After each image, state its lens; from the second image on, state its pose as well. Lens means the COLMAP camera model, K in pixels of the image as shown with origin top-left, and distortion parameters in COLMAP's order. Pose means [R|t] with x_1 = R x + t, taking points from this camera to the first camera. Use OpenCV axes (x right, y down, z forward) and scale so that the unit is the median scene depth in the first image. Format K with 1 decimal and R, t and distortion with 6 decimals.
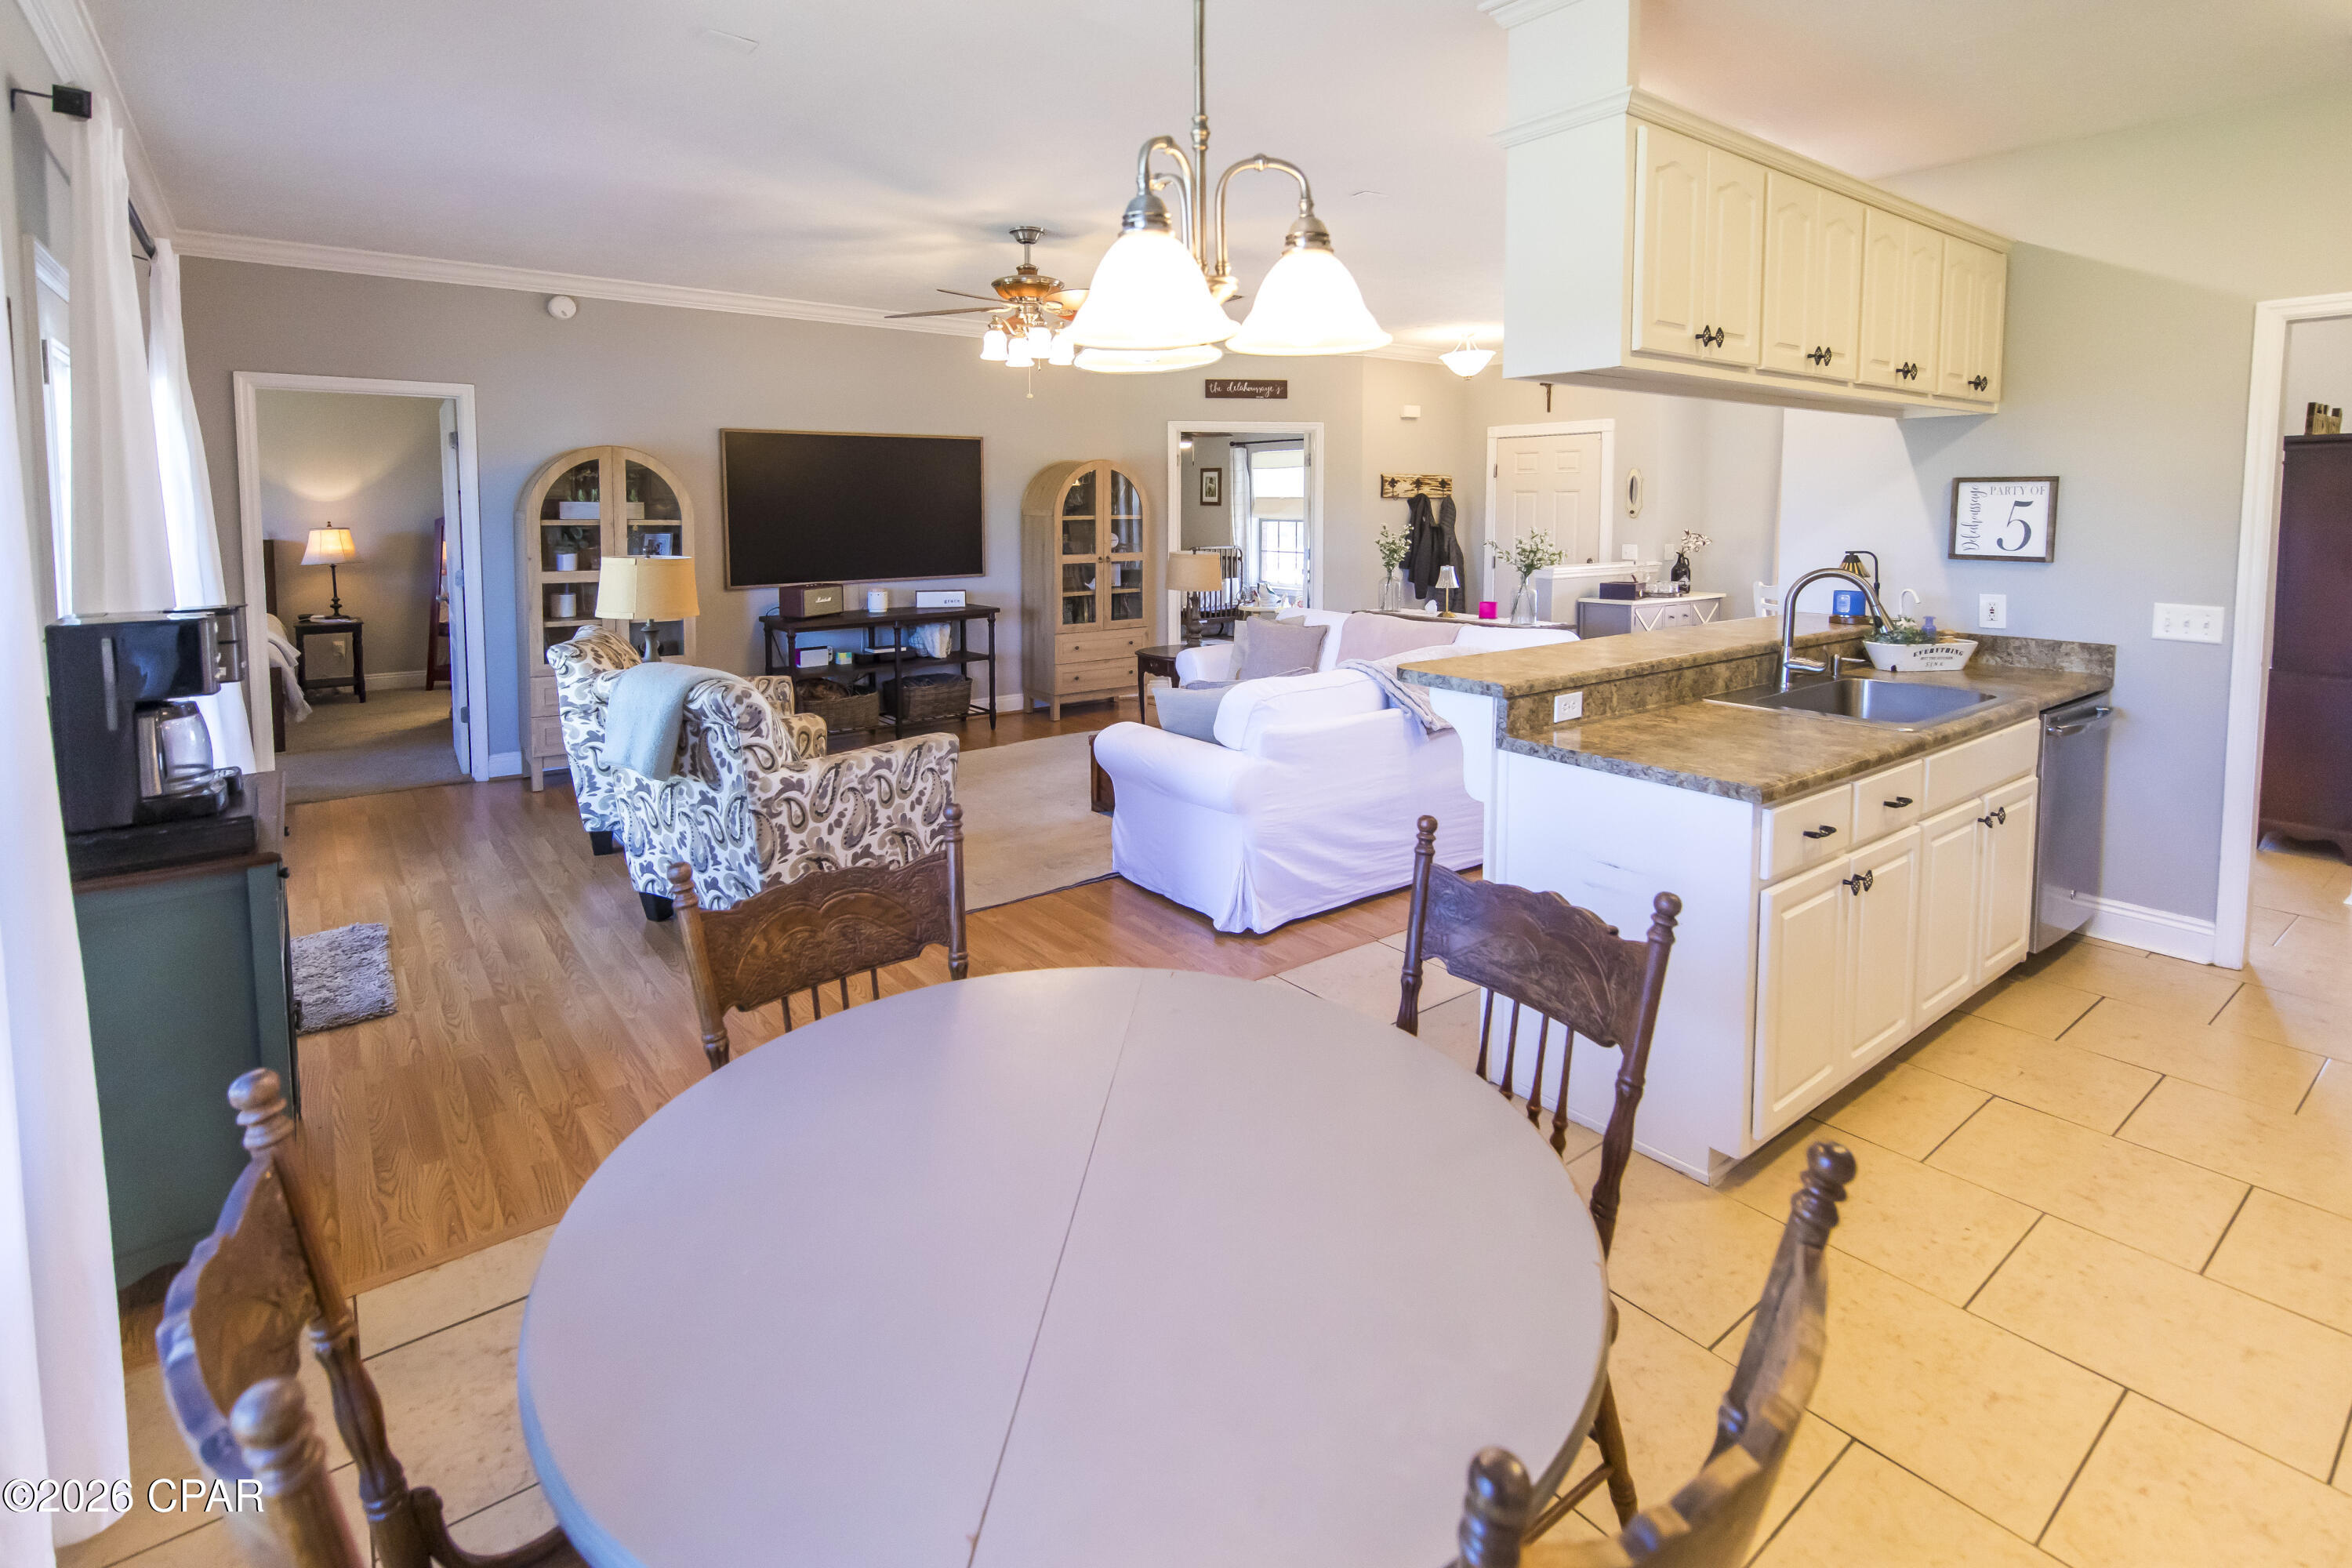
lens RADIAL K [[1112.1, 0, 1207.9], [0, 1112.1, 720.6], [0, 0, 1]] dist [0.002027, 0.000755]
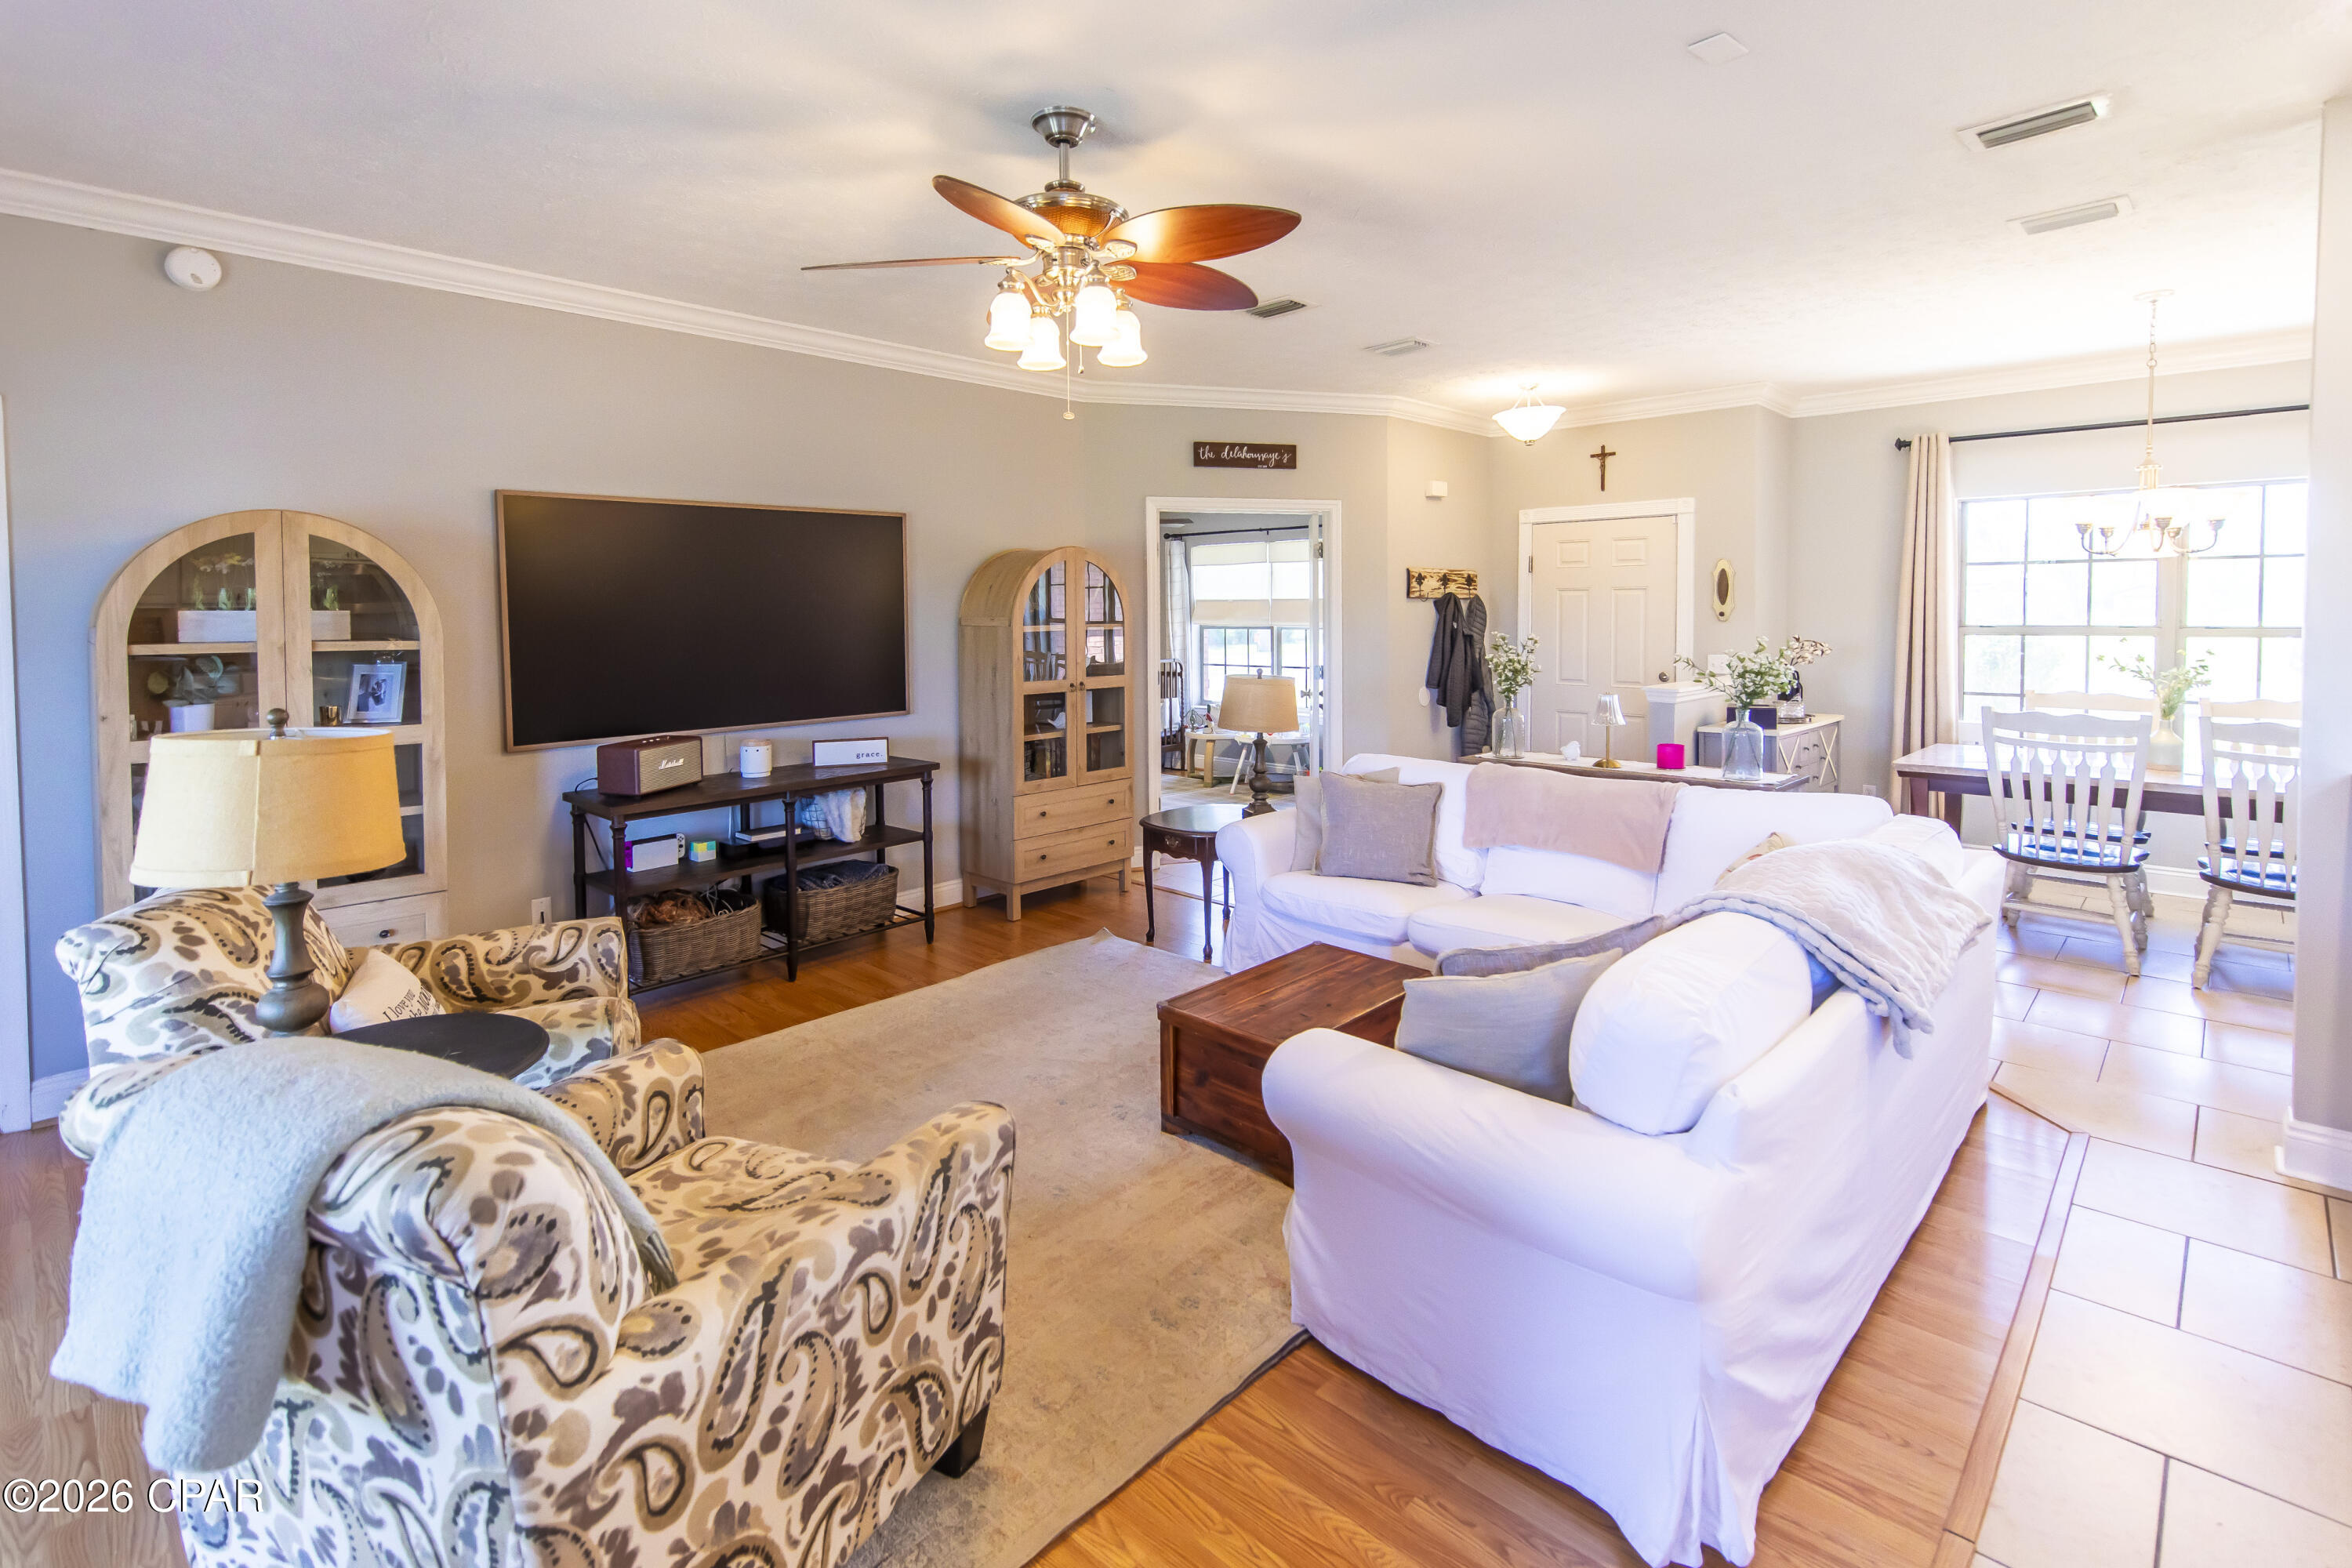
lens RADIAL K [[1112.1, 0, 1156.4], [0, 1112.1, 769.8], [0, 0, 1]] dist [0.002027, 0.000755]
pose [[0.994463, -0.022320, 0.102685, -0.155017], [0.027332, 0.998490, -0.047657, -0.075919], [-0.101466, 0.050200, 0.993572, 0.393221]]
